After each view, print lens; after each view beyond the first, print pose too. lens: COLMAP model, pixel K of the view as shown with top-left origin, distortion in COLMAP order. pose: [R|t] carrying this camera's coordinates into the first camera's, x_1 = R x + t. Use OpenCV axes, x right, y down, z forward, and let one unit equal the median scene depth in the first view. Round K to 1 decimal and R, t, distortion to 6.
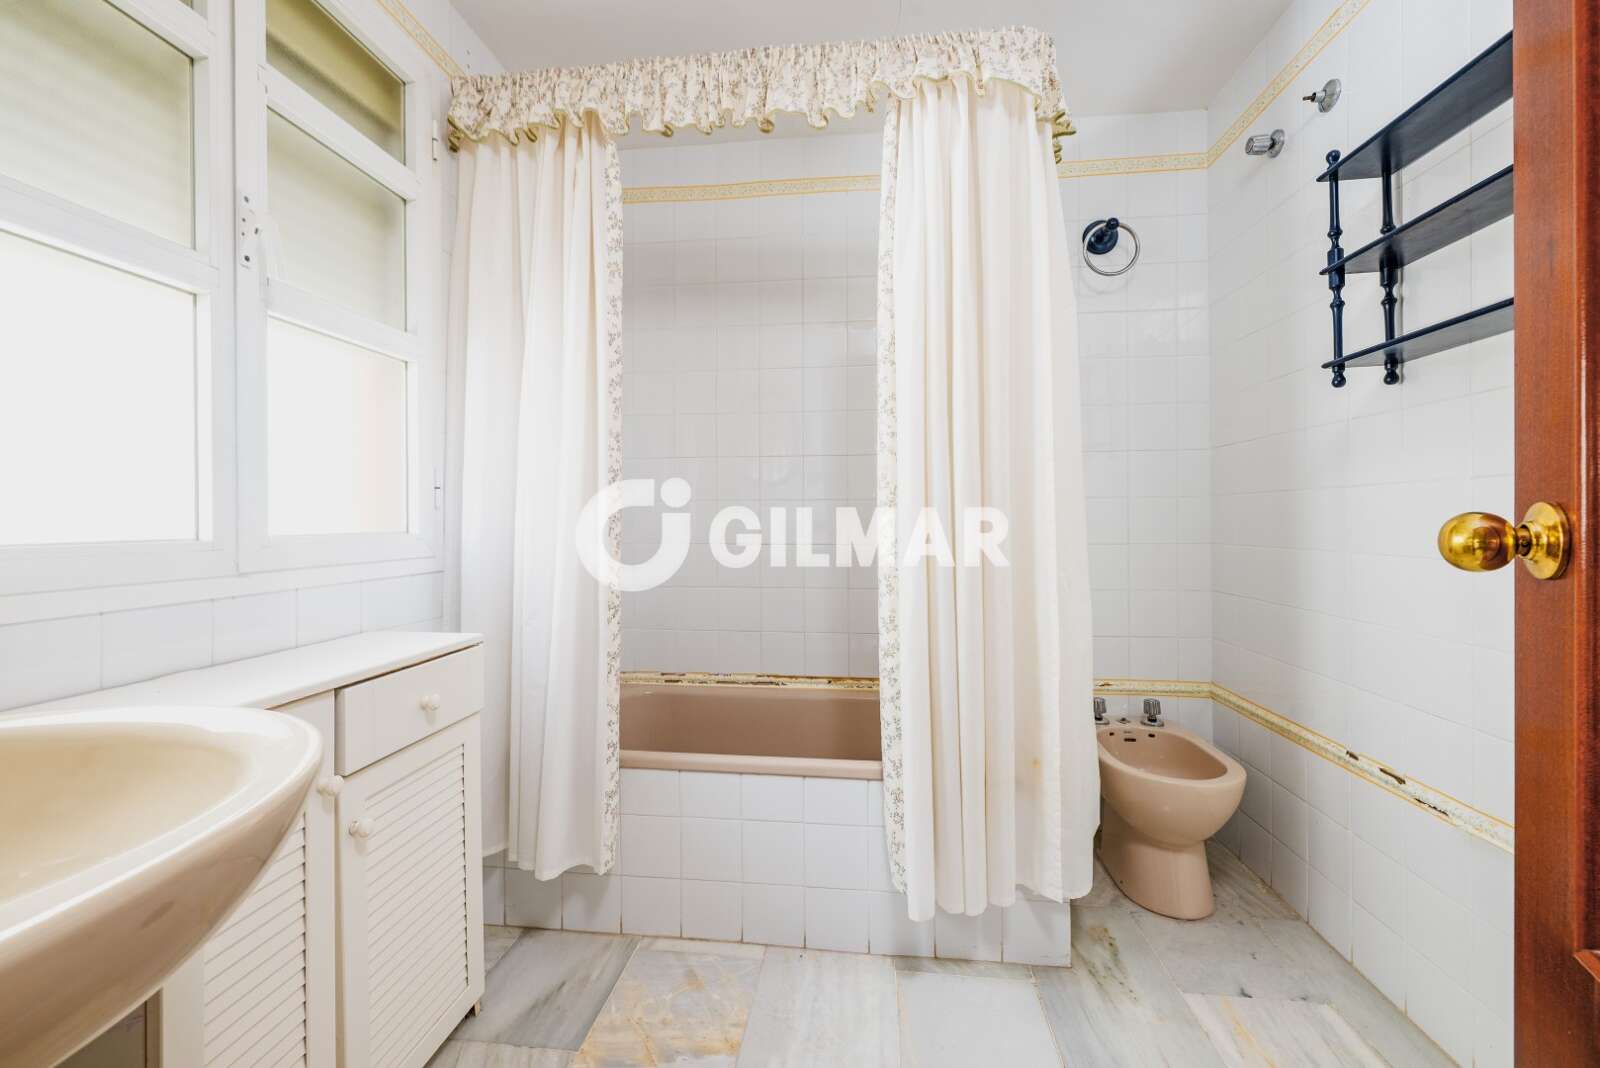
lens RADIAL K [[638.6, 0, 798.9], [0, 638.6, 521.4], [0, 0, 1]] dist [-0.000068, -0.000032]
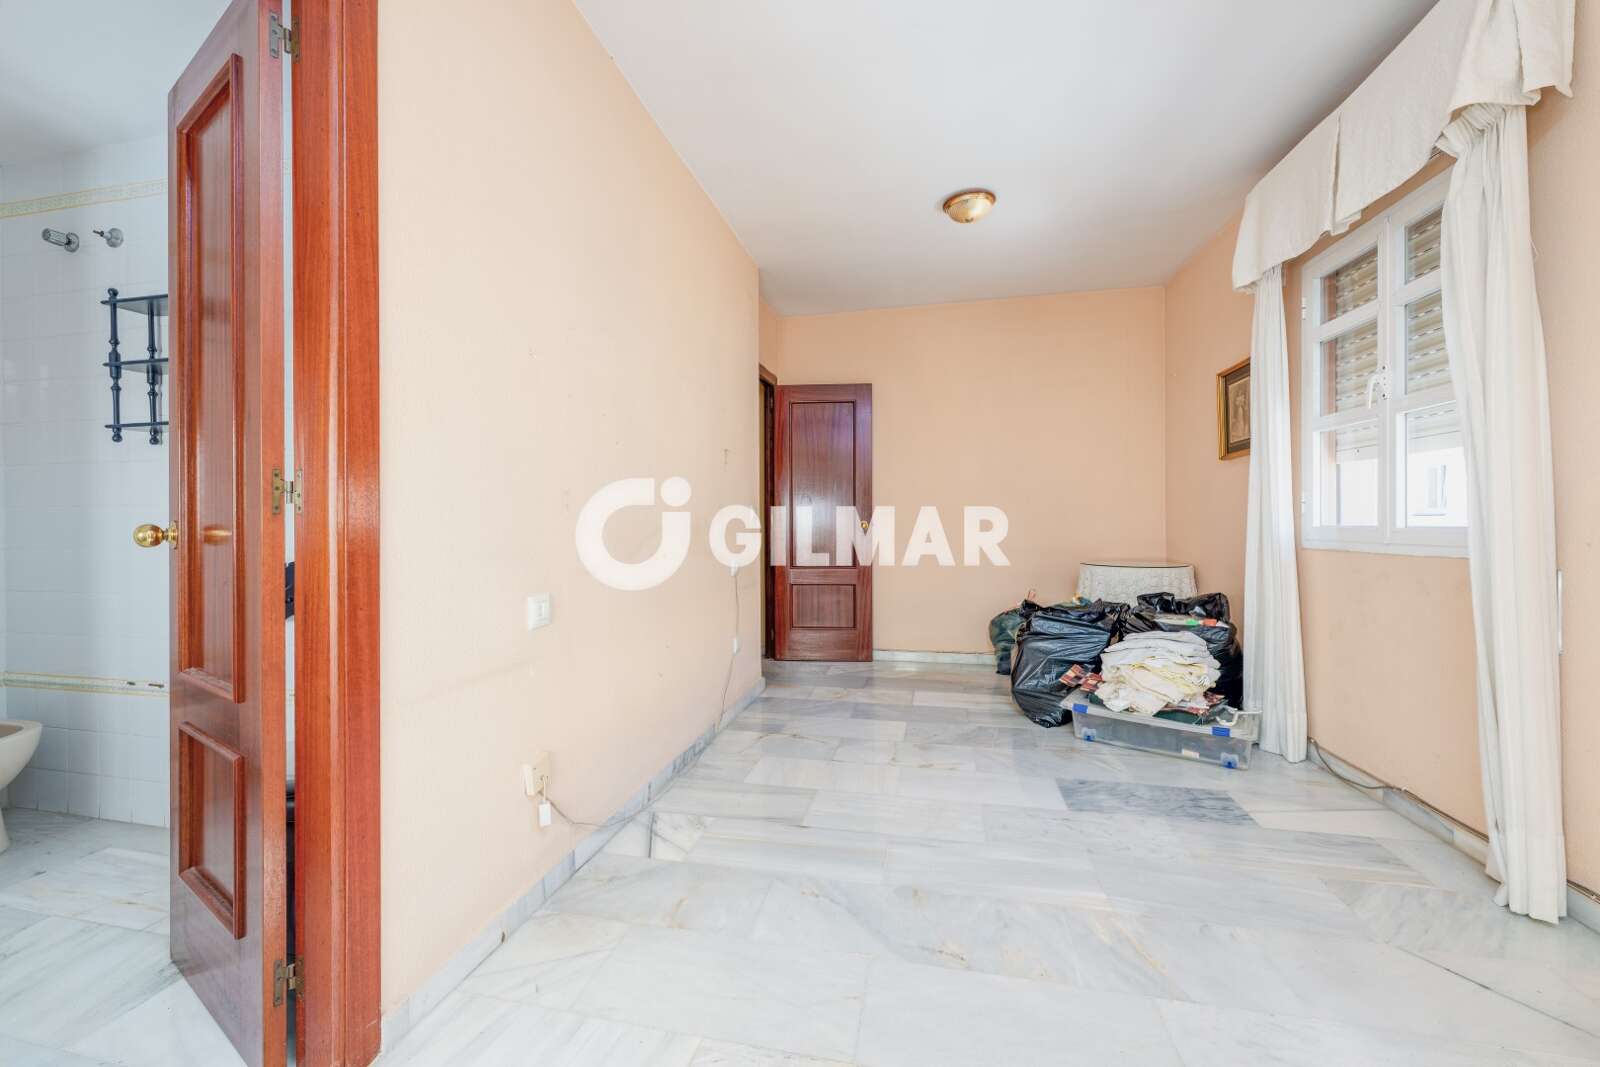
lens RADIAL K [[638.6, 0, 796.9], [0, 638.6, 522.2], [0, 0, 1]] dist [-0.000068, -0.000032]
pose [[0.099374, 0.005027, 0.995037, -0.530441], [0.006112, 0.999965, -0.005662, 0.003282], [-0.995031, 0.006644, 0.099339, -0.792450]]
